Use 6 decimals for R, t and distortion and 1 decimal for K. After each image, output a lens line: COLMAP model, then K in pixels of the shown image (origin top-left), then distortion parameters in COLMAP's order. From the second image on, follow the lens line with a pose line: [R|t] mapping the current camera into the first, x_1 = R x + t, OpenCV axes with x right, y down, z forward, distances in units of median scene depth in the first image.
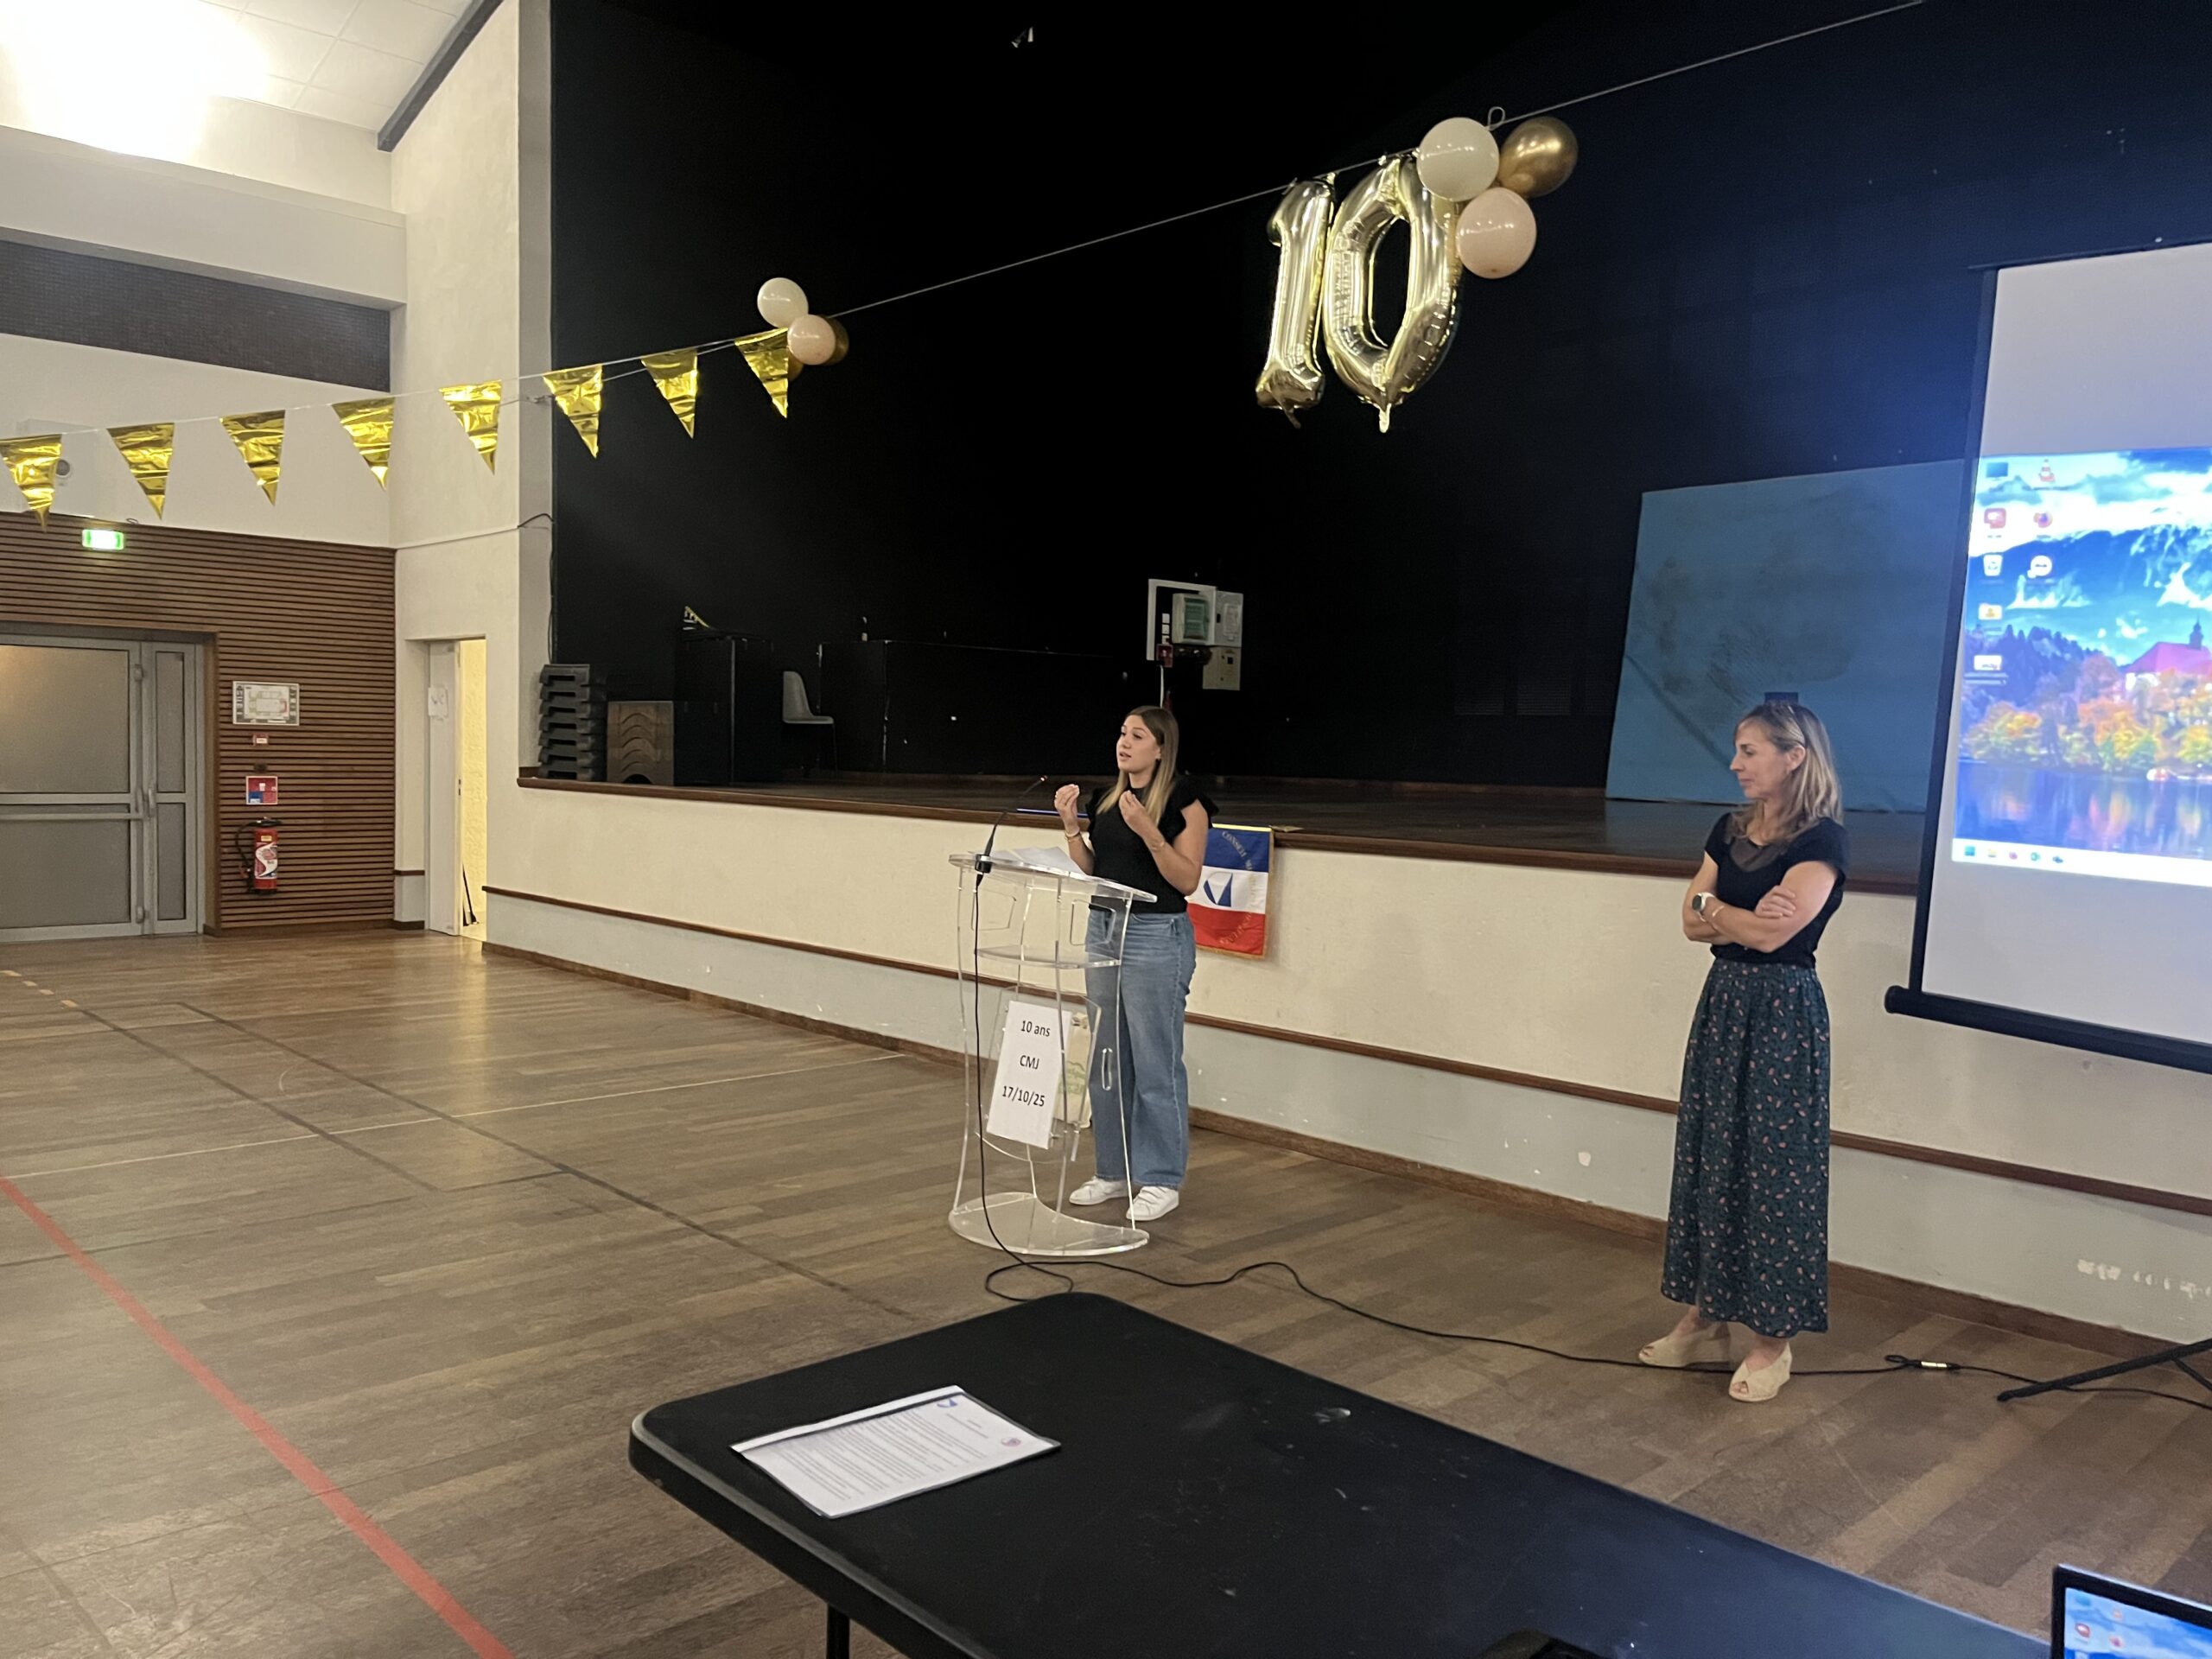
lens RADIAL K [[1689.7, 0, 1105.3], [0, 1689.7, 830.5], [0, 0, 1]] dist [0.011050, -0.001654]
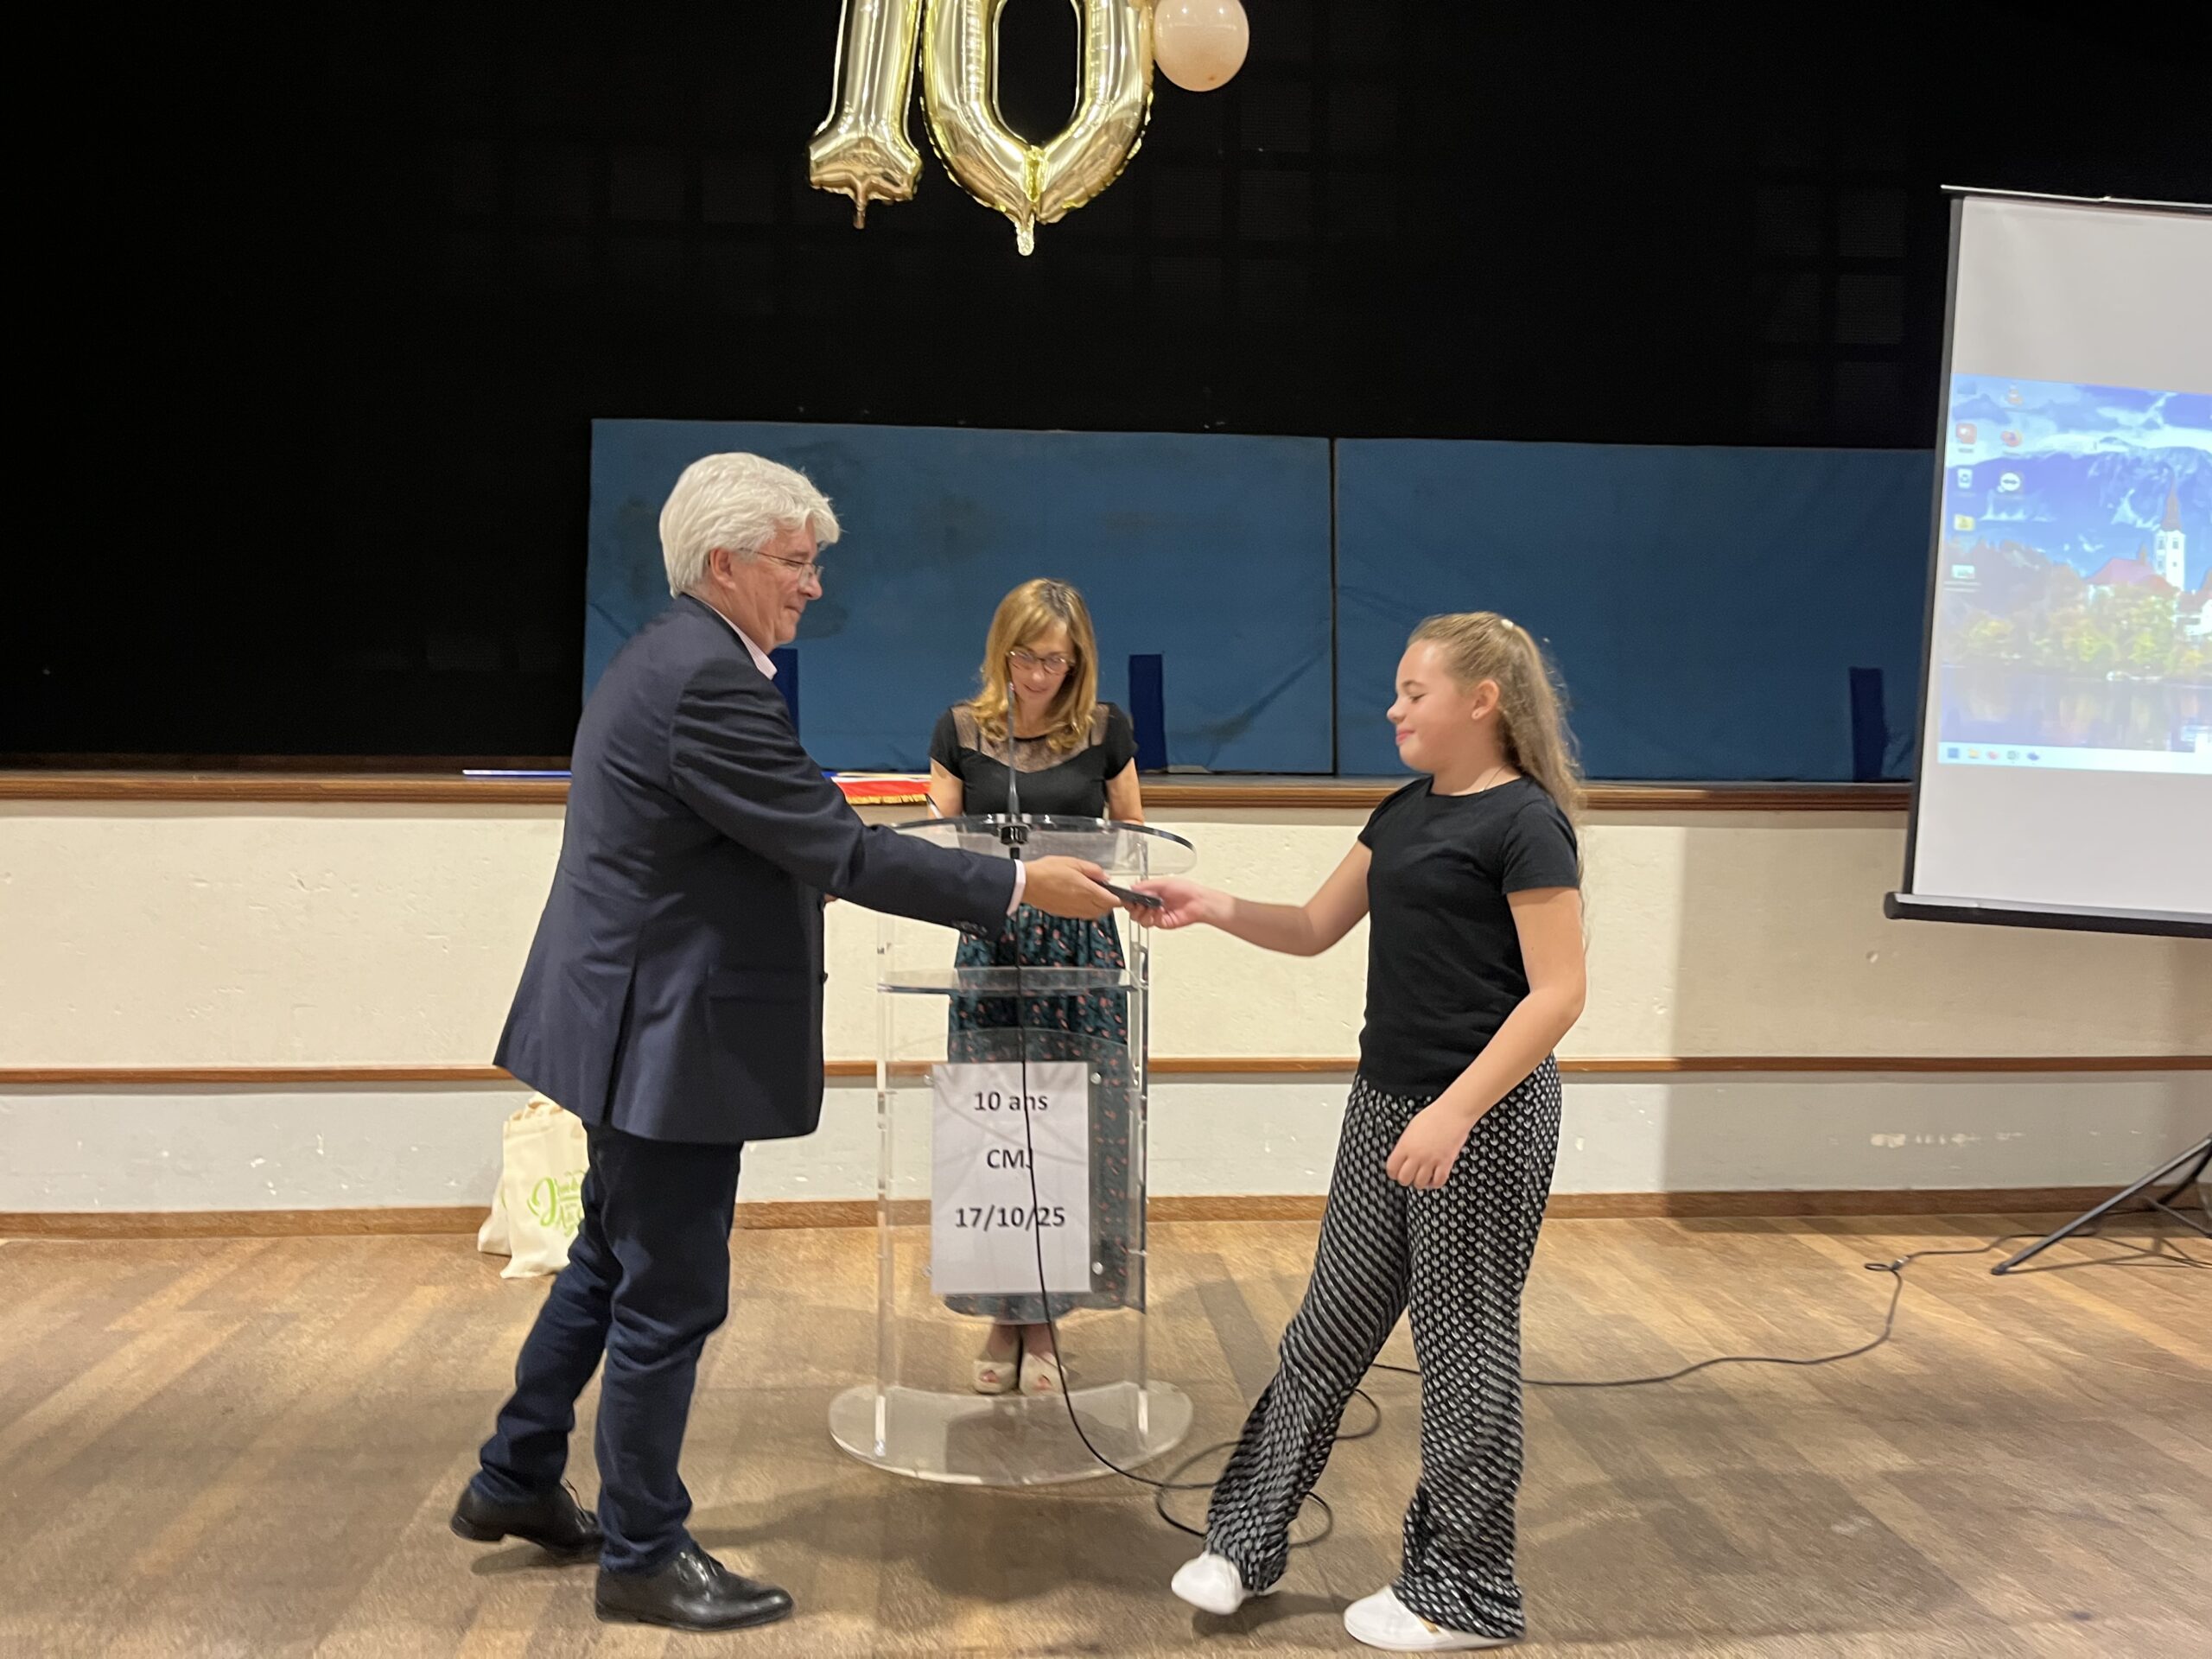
lens RADIAL K [[1689.7, 0, 1070.9], [0, 1689.7, 784.0], [0, 0, 1]] dist [0.011050, -0.001654]
pose [[0.626546, -0.027084, 0.778914, -0.657314], [0.046372, 0.998921, -0.002566, 0.009037], [-0.778004, 0.037728, 0.627126, 0.800972]]
